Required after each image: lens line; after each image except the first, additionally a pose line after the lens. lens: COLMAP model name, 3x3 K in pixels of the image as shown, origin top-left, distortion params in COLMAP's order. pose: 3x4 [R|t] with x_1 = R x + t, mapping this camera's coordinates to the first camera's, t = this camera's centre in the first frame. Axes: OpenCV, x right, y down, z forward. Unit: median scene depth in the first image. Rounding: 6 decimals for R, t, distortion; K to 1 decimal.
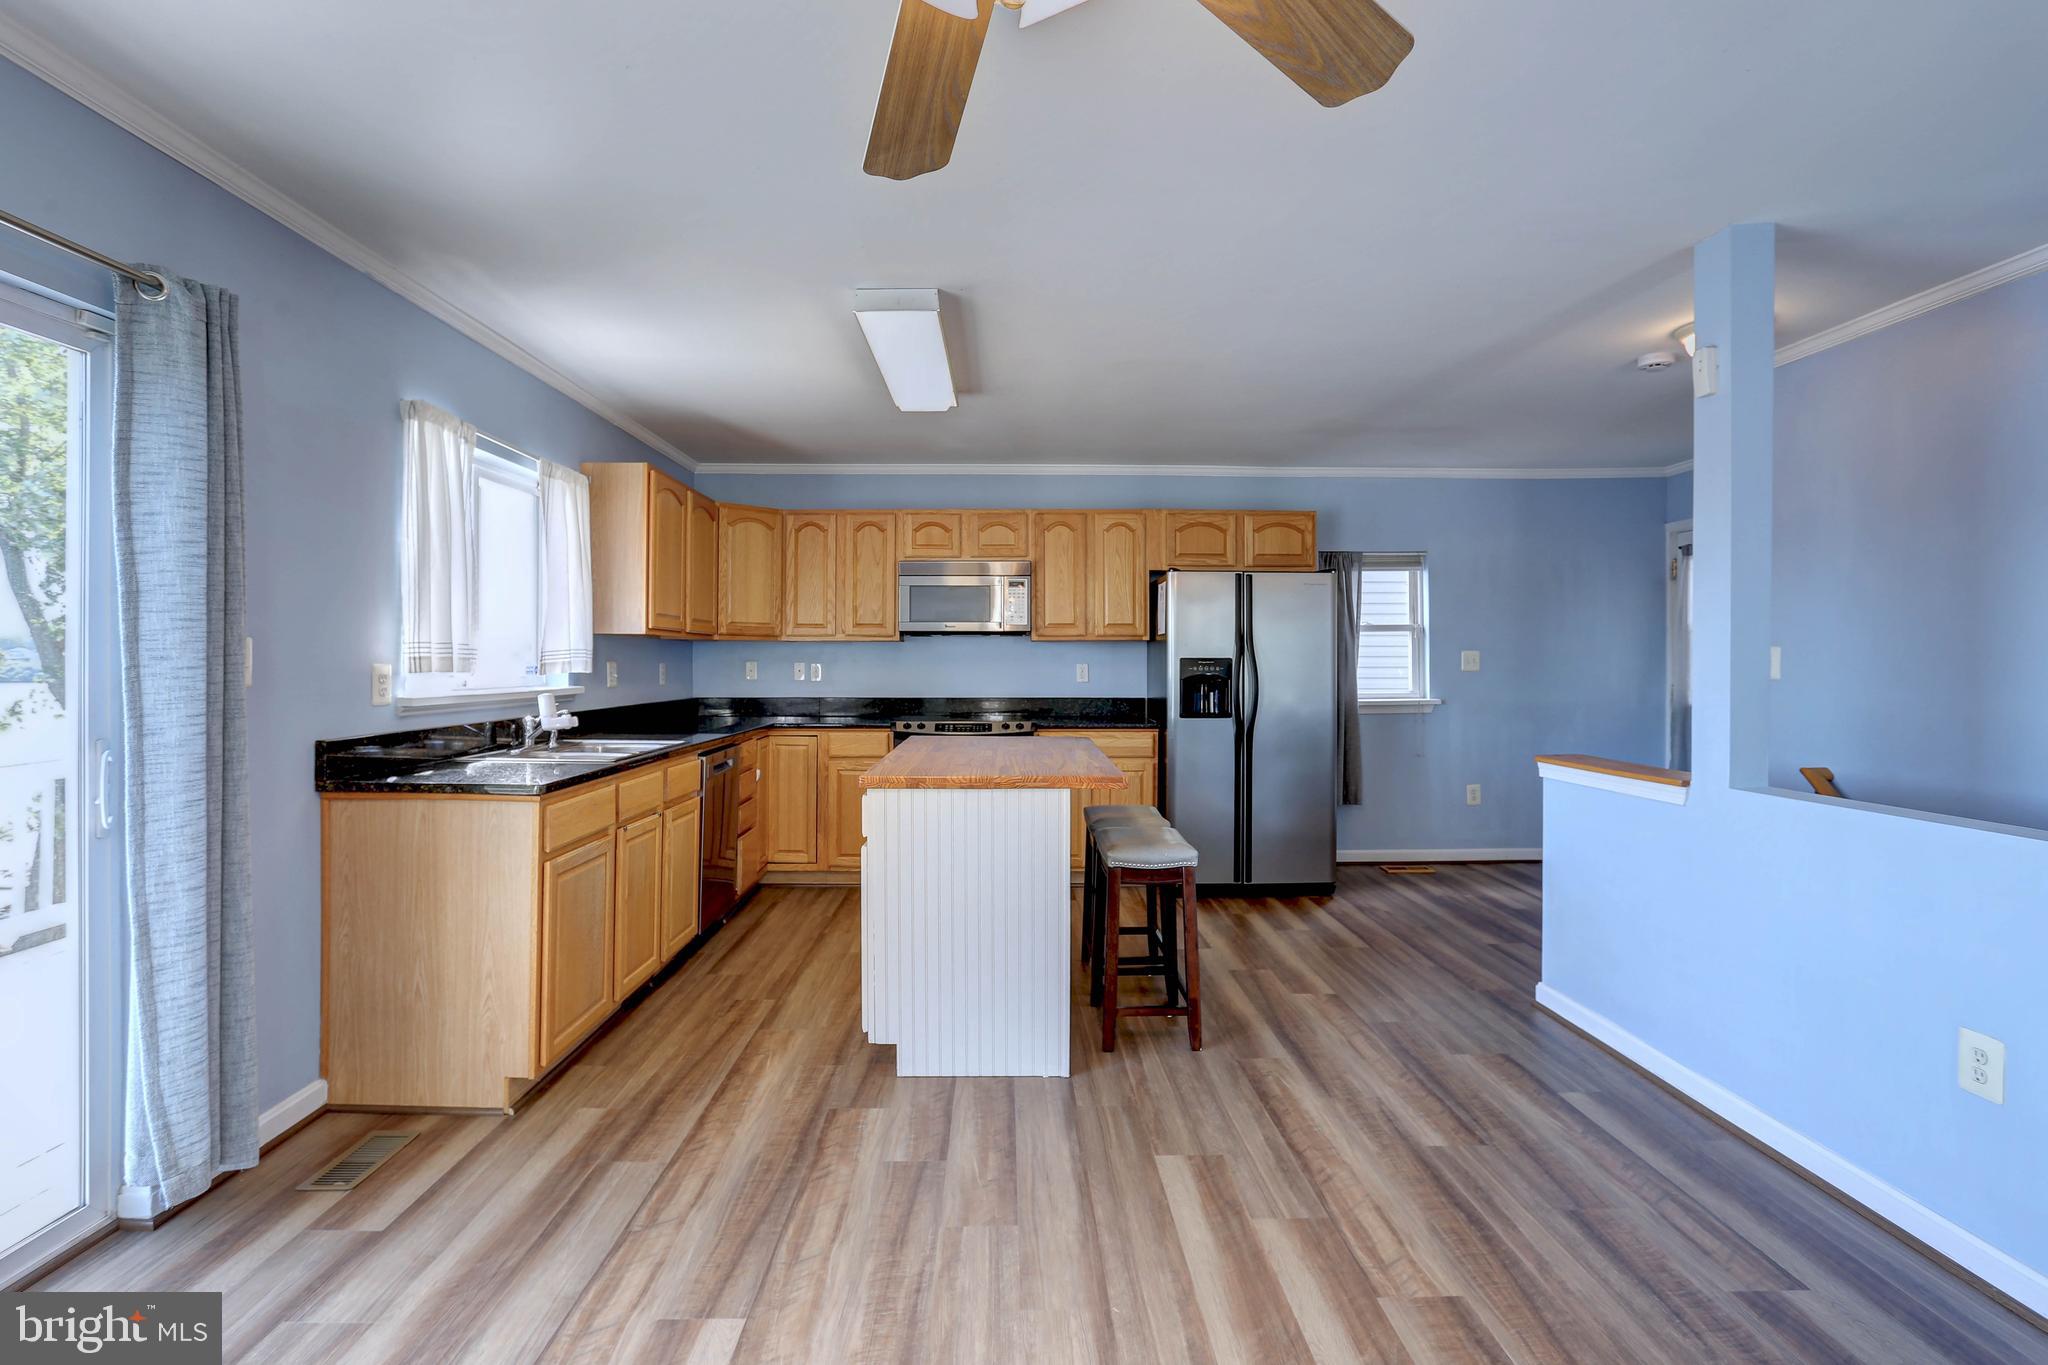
lens RADIAL K [[1005.1, 0, 1023.2], [0, 1005.1, 676.7], [0, 0, 1]] dist [-0.068850, 0.044390]
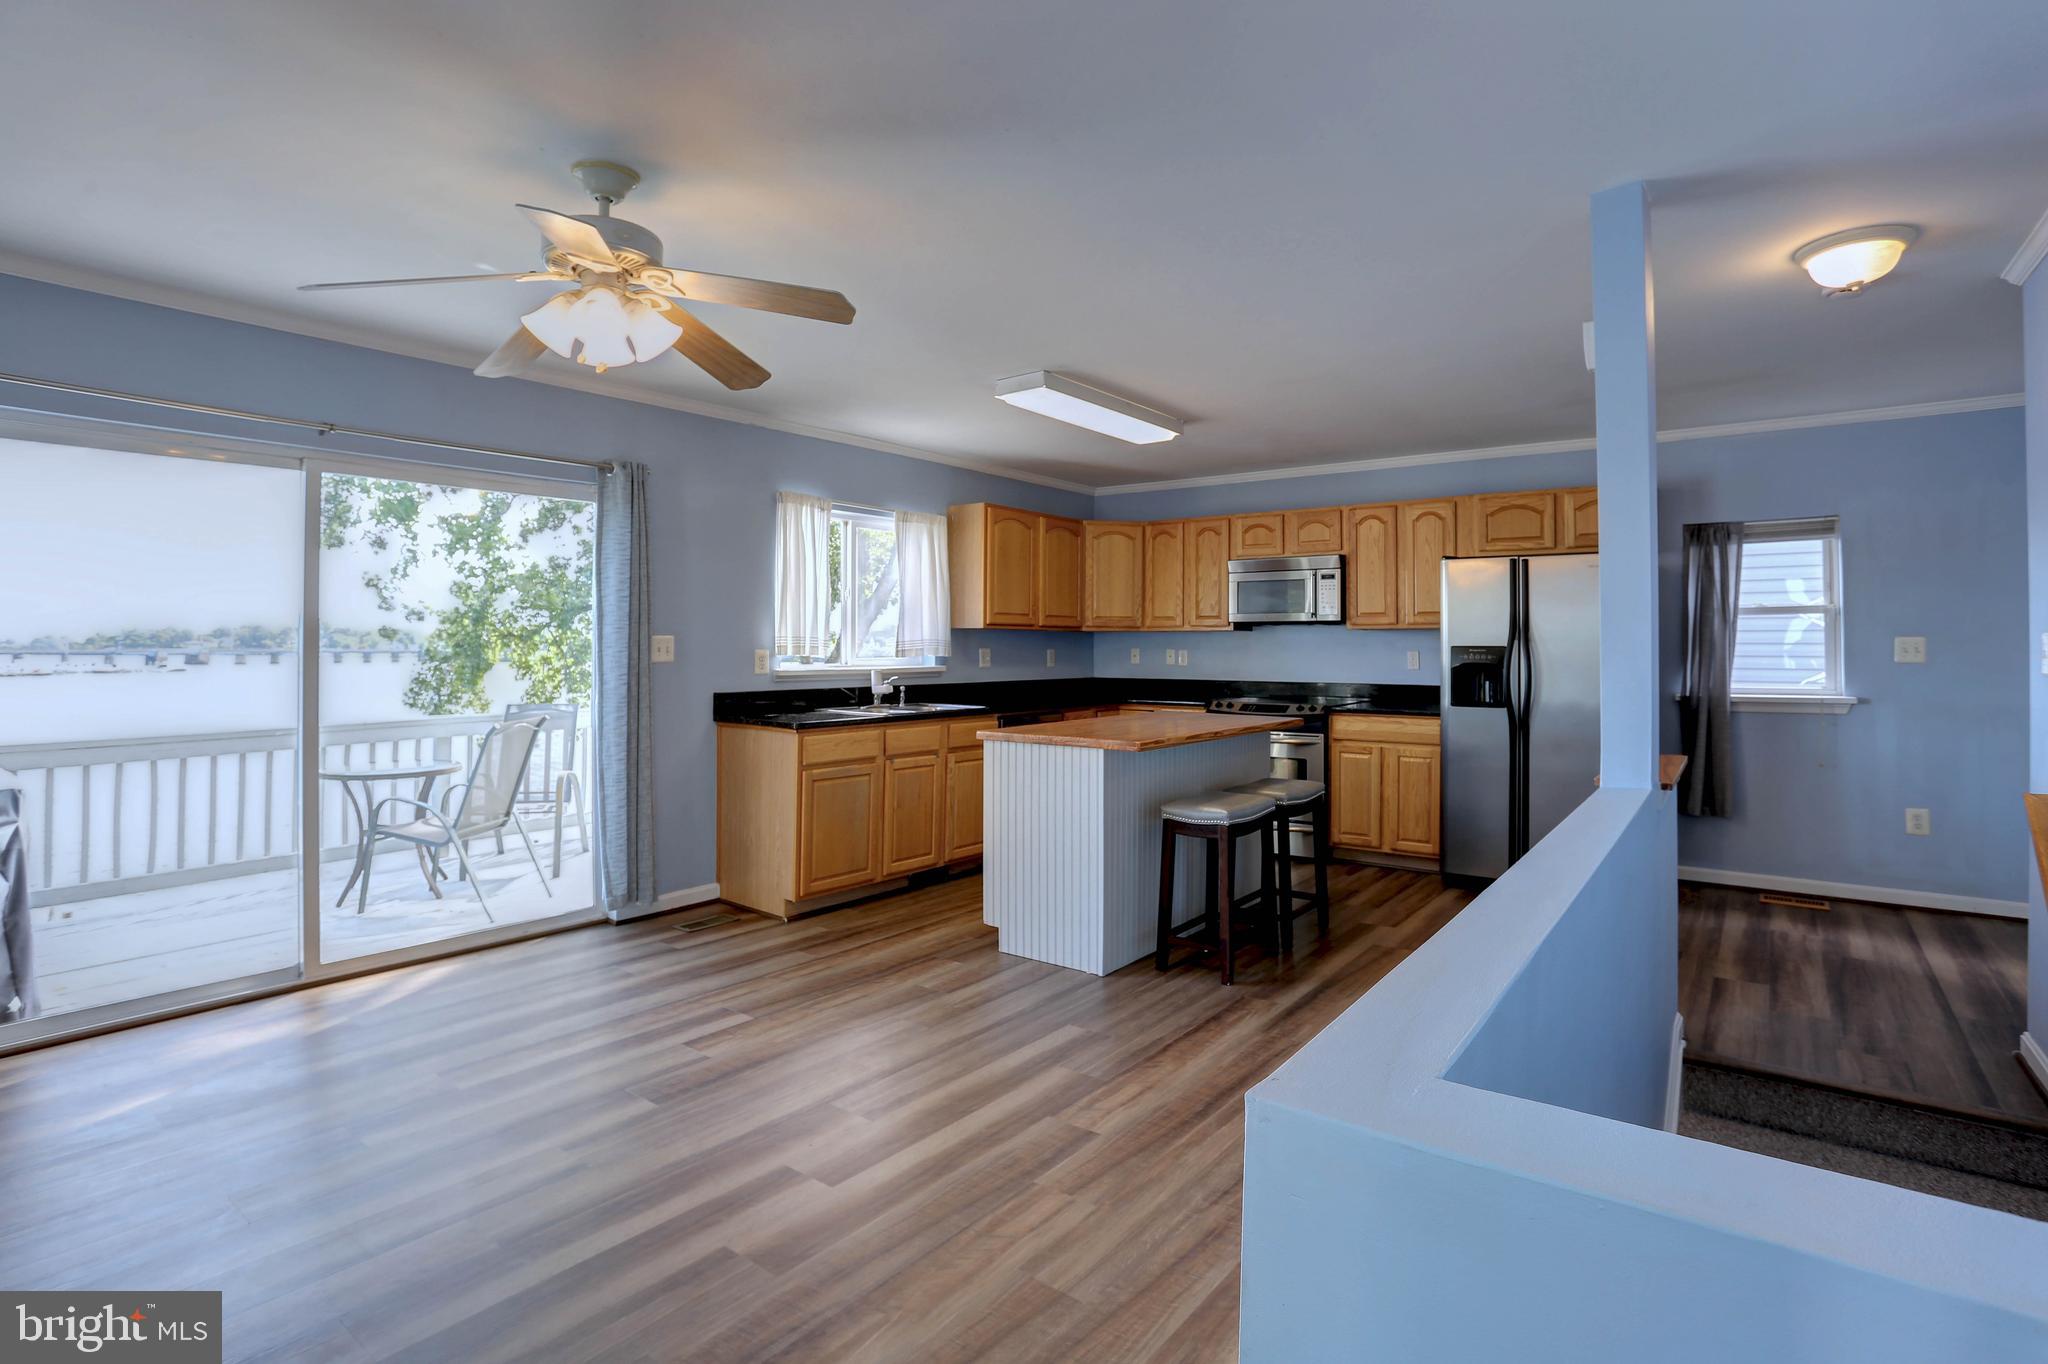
lens RADIAL K [[1025.7, 0, 1025.2], [0, 1025.7, 635.7], [0, 0, 1]] dist [-0.073031, 0.030825]
pose [[0.781459, -0.004146, -0.623943, 0.454612], [-0.011663, 0.999706, -0.021250, -0.002683], [0.623848, 0.023883, 0.781181, -0.051804]]
